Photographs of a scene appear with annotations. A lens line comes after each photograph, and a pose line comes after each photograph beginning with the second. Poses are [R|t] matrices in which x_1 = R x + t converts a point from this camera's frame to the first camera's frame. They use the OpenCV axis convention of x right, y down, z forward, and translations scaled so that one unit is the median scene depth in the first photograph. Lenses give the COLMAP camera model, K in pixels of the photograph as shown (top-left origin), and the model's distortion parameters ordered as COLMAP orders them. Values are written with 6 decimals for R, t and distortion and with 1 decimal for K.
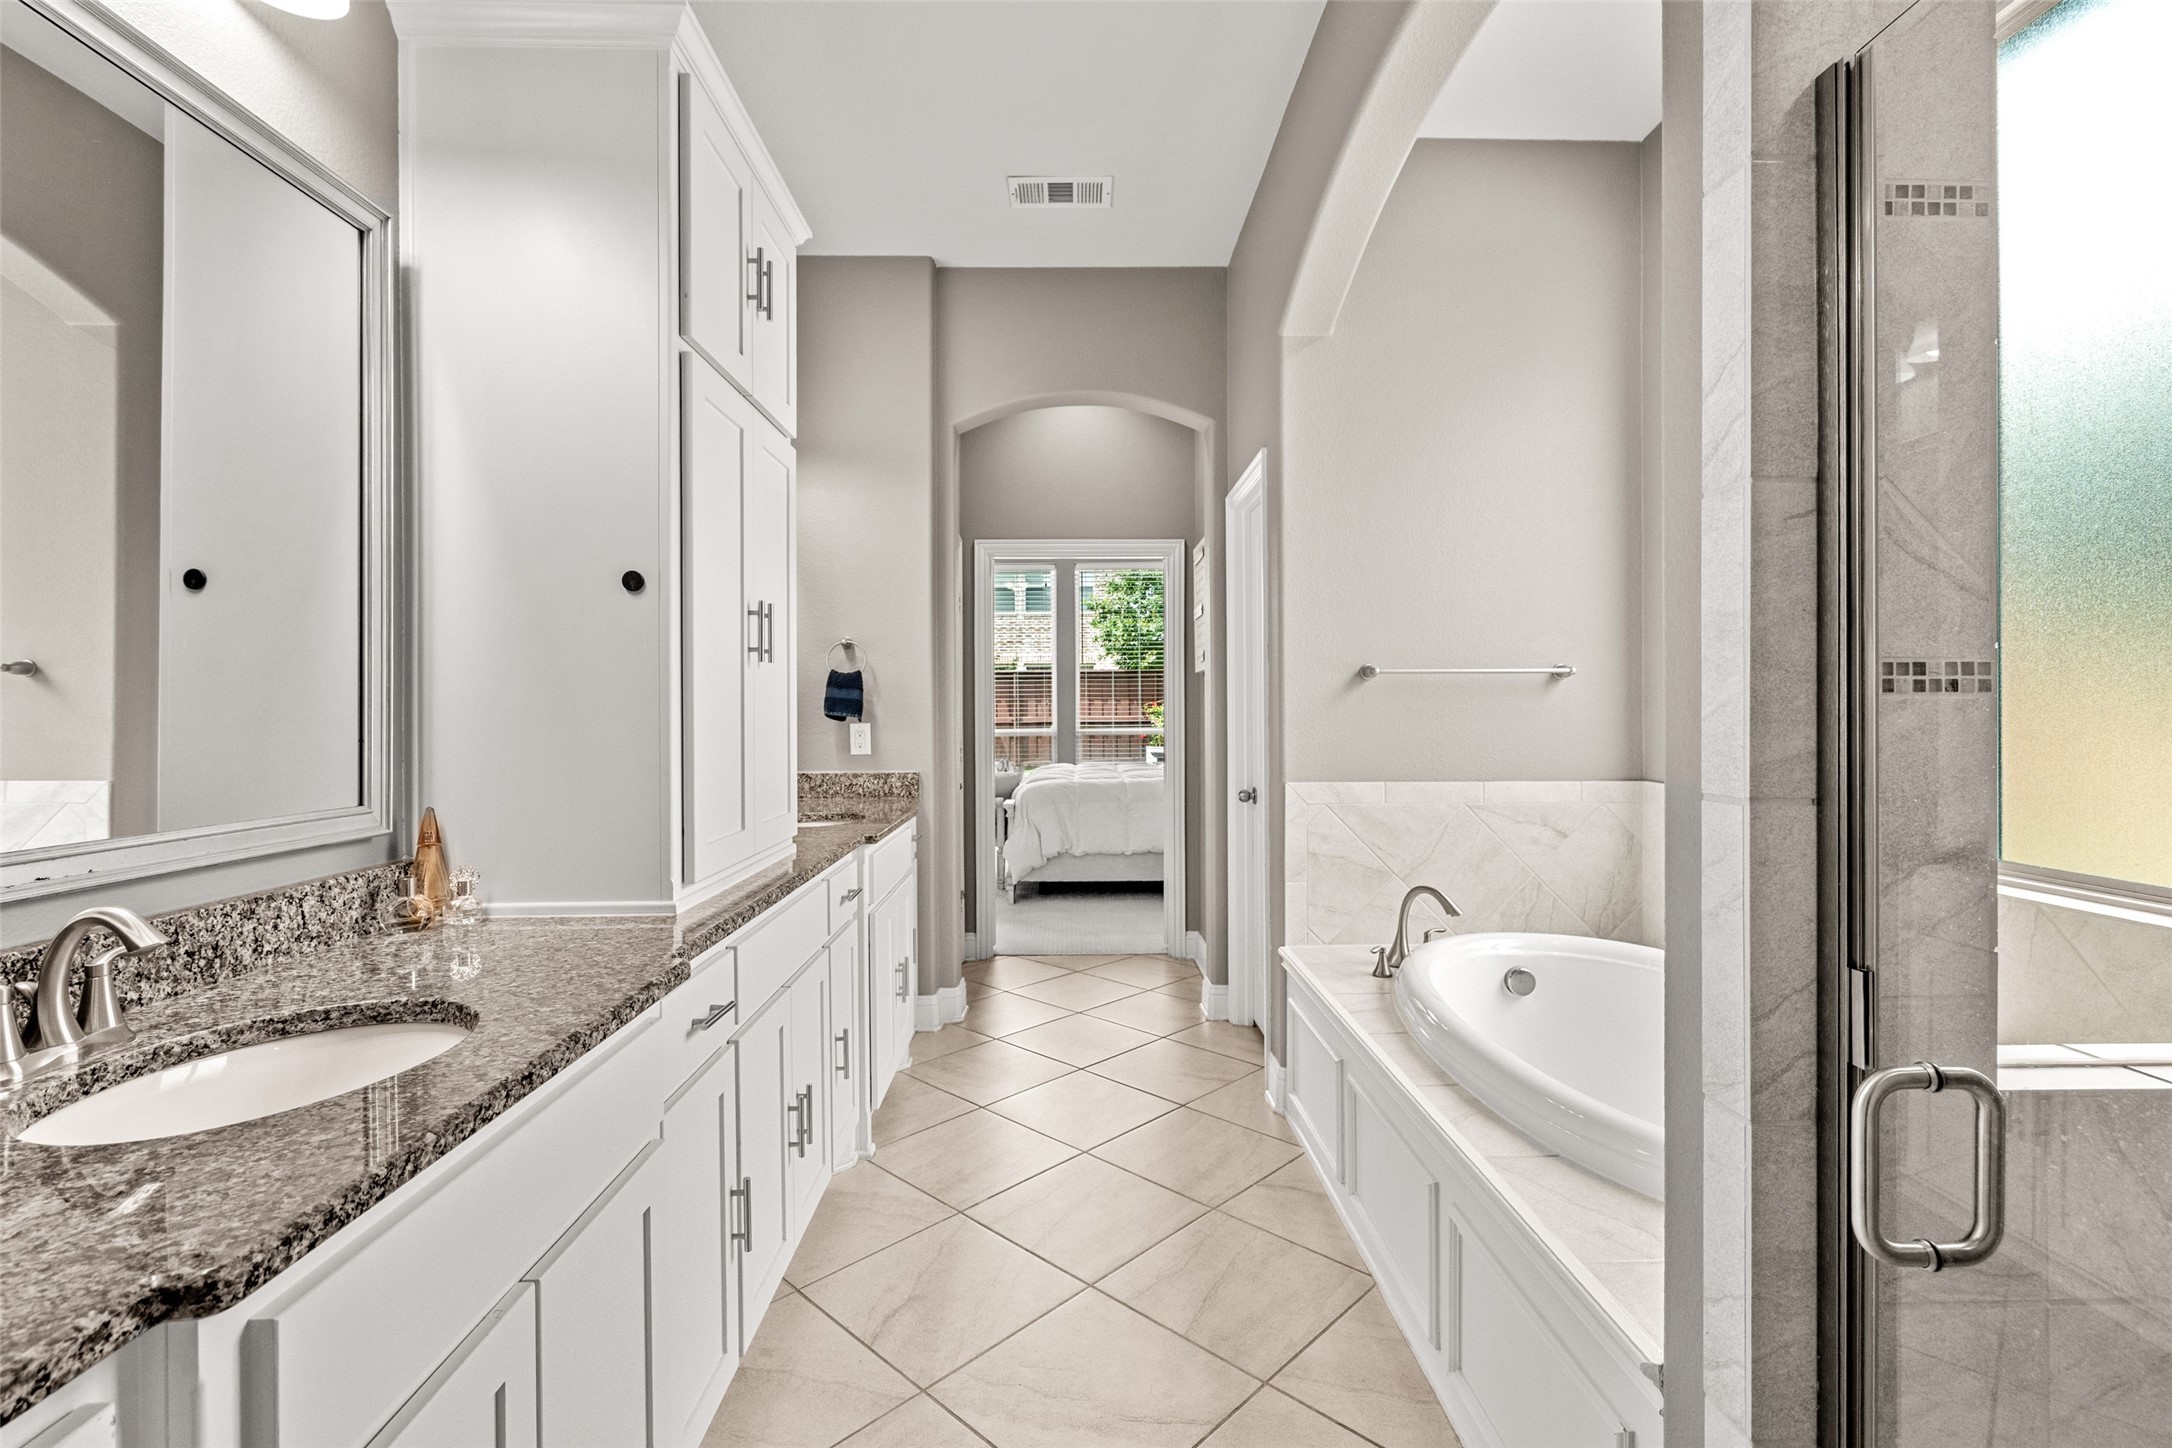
lens RADIAL K [[987.8, 0, 1085.5], [0, 987.8, 718.8], [0, 0, 1]] dist [-0.002638, 0.002193]
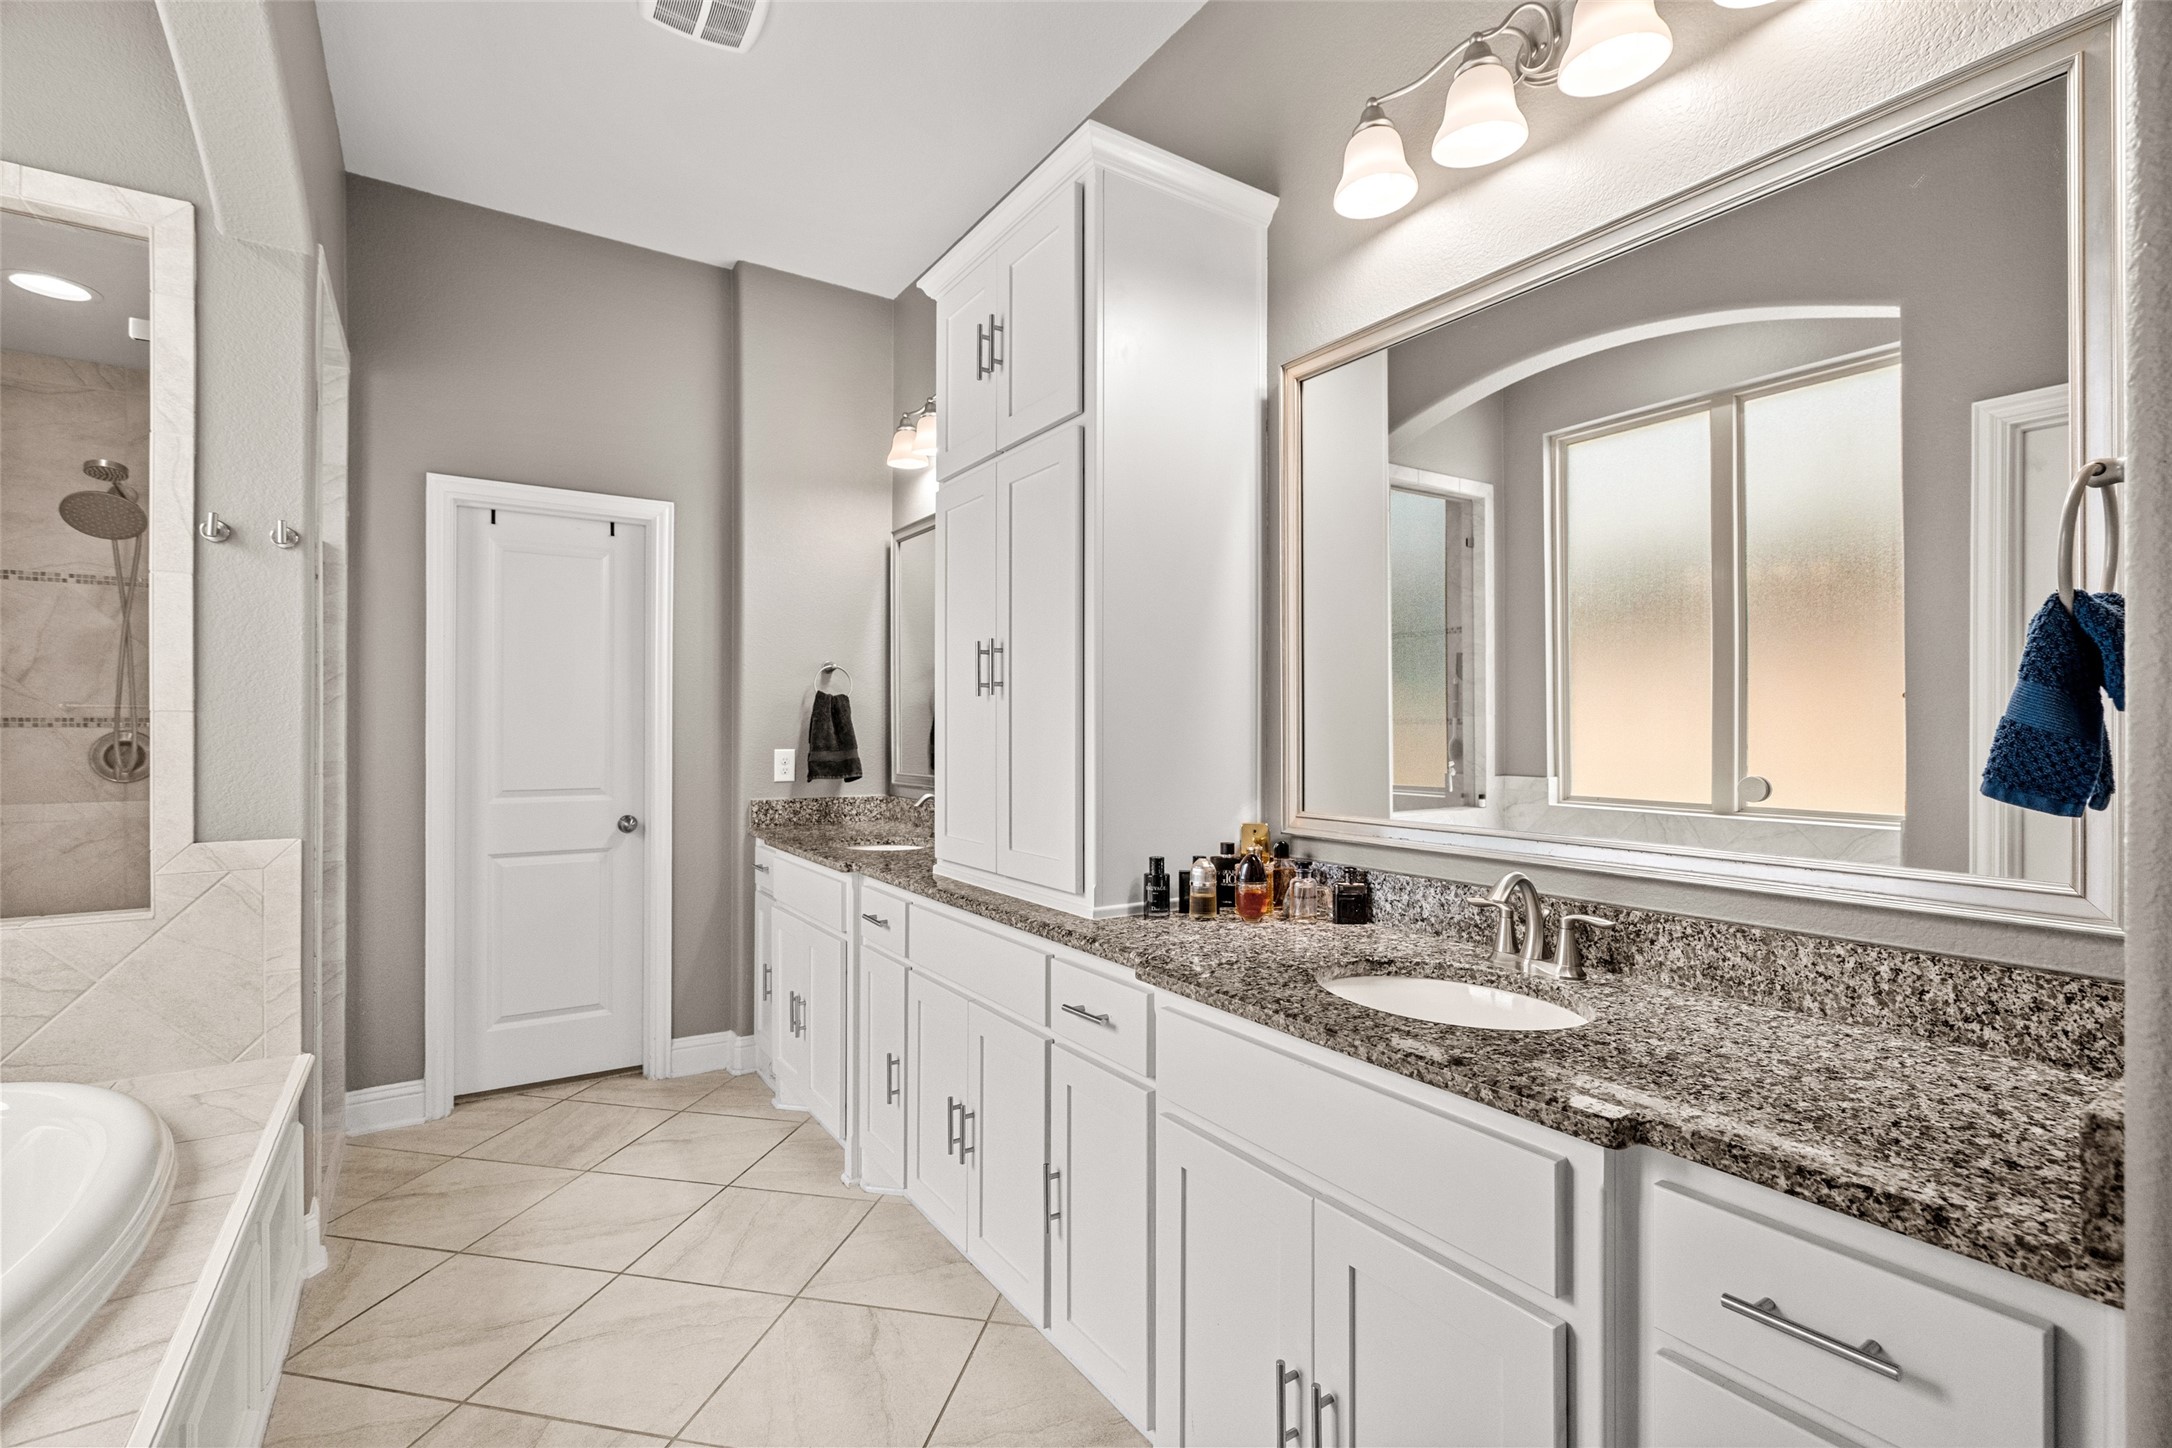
lens RADIAL K [[987.8, 0, 1087.2], [0, 987.8, 728.2], [0, 0, 1]] dist [-0.002638, 0.002193]
pose [[-0.850389, -0.004247, -0.526138, 0.164493], [-0.005738, 0.999983, 0.001203, -0.001601], [0.526124, 0.004042, -0.850398, 1.891471]]
